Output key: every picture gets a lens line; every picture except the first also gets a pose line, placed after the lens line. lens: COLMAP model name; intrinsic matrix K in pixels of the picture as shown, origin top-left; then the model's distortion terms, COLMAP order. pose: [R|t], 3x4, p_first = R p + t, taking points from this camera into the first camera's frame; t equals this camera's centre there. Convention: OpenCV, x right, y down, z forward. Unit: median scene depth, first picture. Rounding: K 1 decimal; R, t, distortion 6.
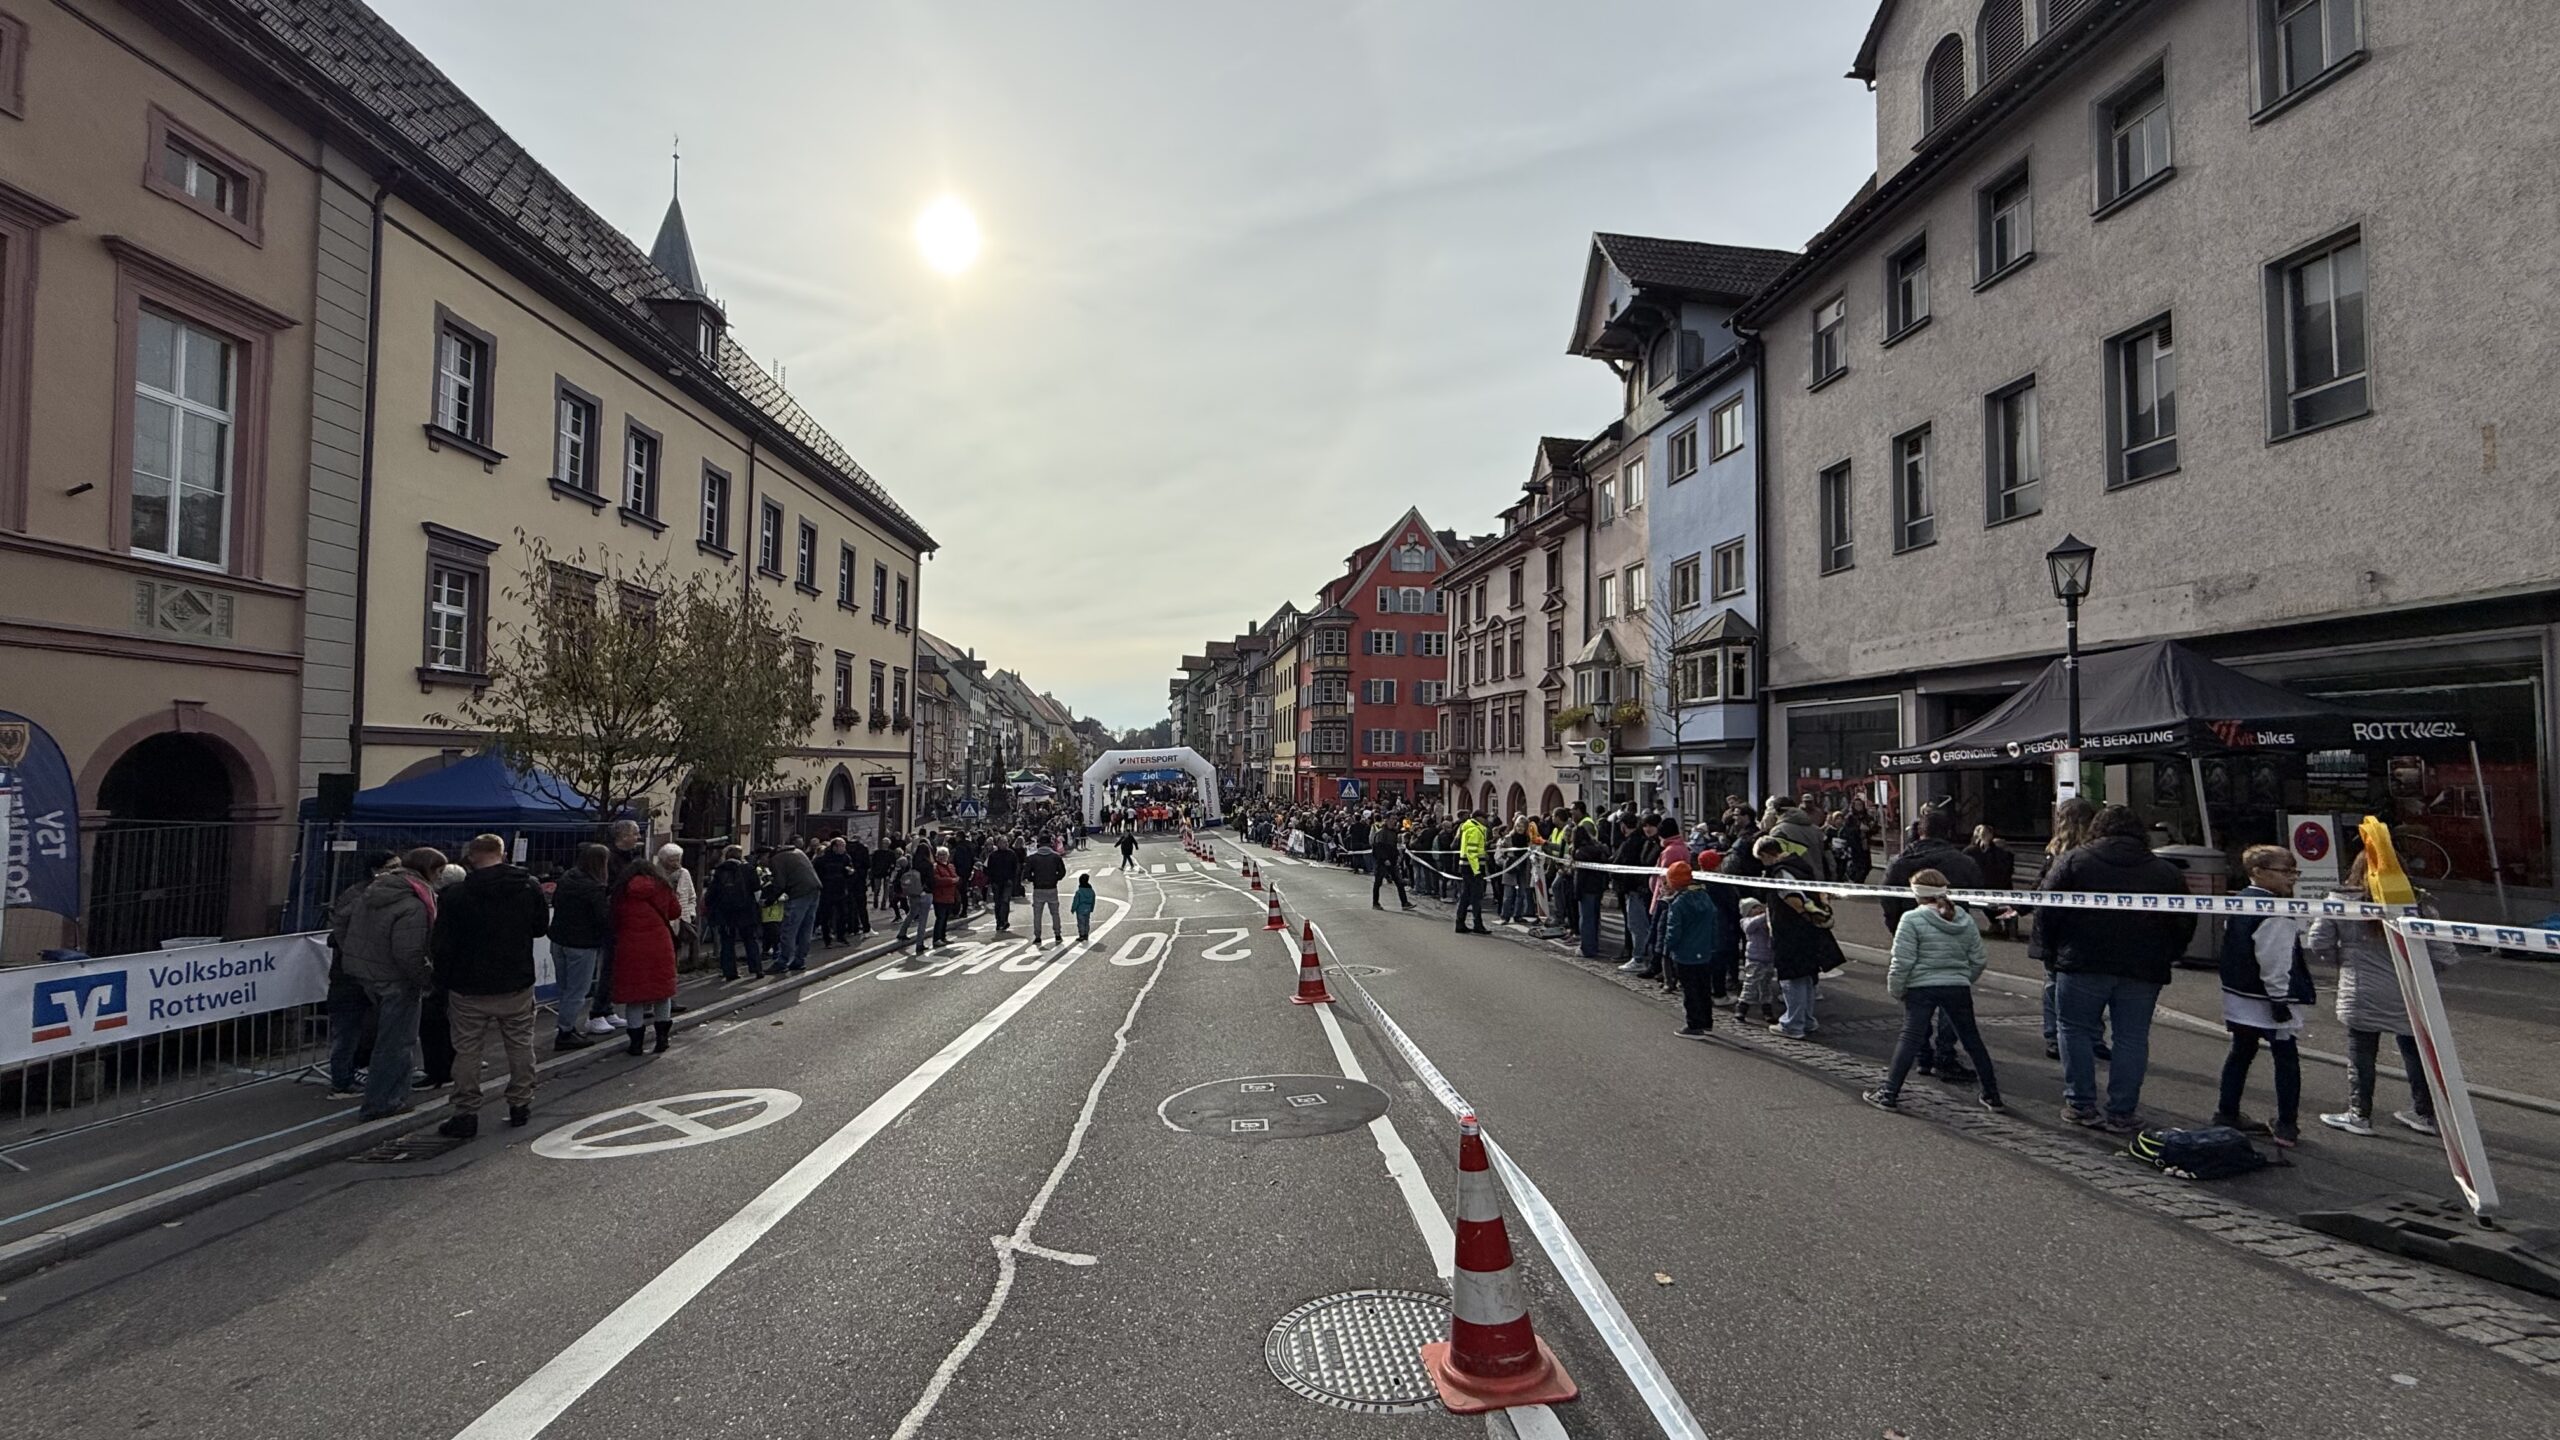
lens RADIAL K [[1011.1, 0, 1273.6], [0, 1011.1, 726.2], [0, 0, 1]] dist [0.000301, -0.000017]
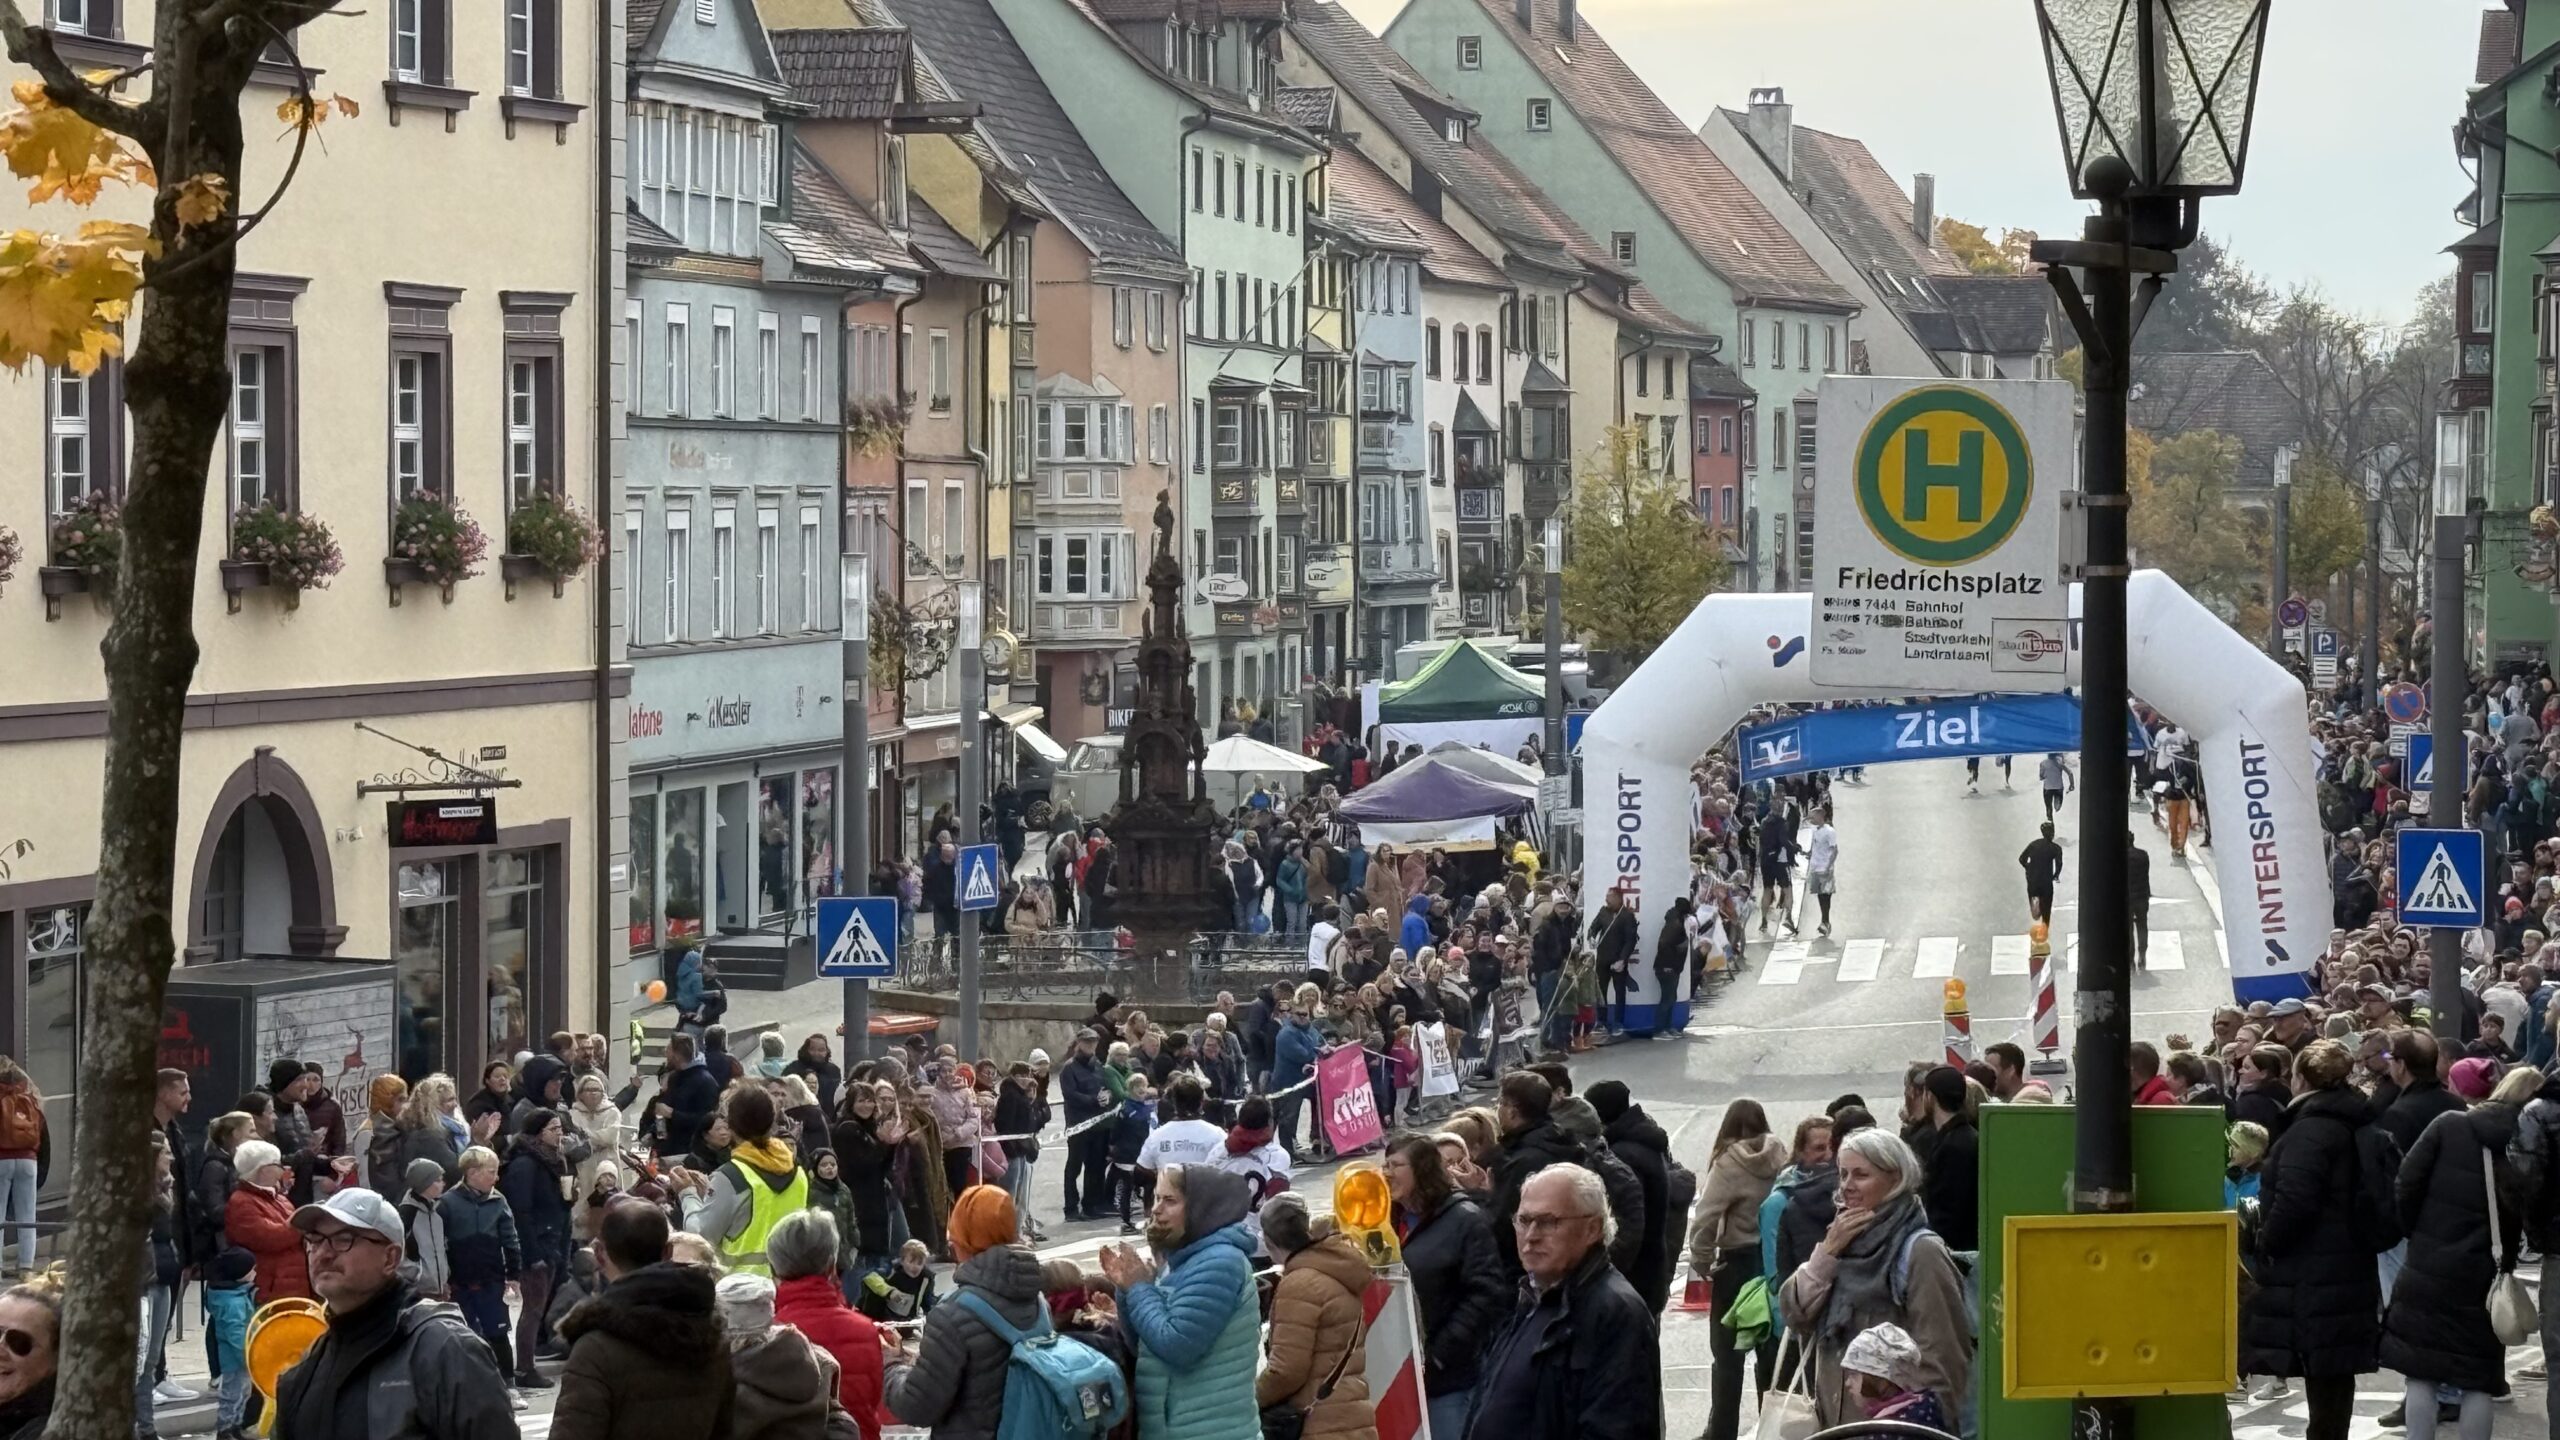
lens RADIAL K [[7407.5, 0, 1279.2], [0, 7407.5, 718.5], [0, 0, 1]] dist [0.185955, 0.000000]
pose [[0.949649, 0.000689, -0.313316, 0.138358], [0.020884, 0.997635, 0.065490, -0.032315], [0.312620, -0.068735, 0.947388, -0.230401]]
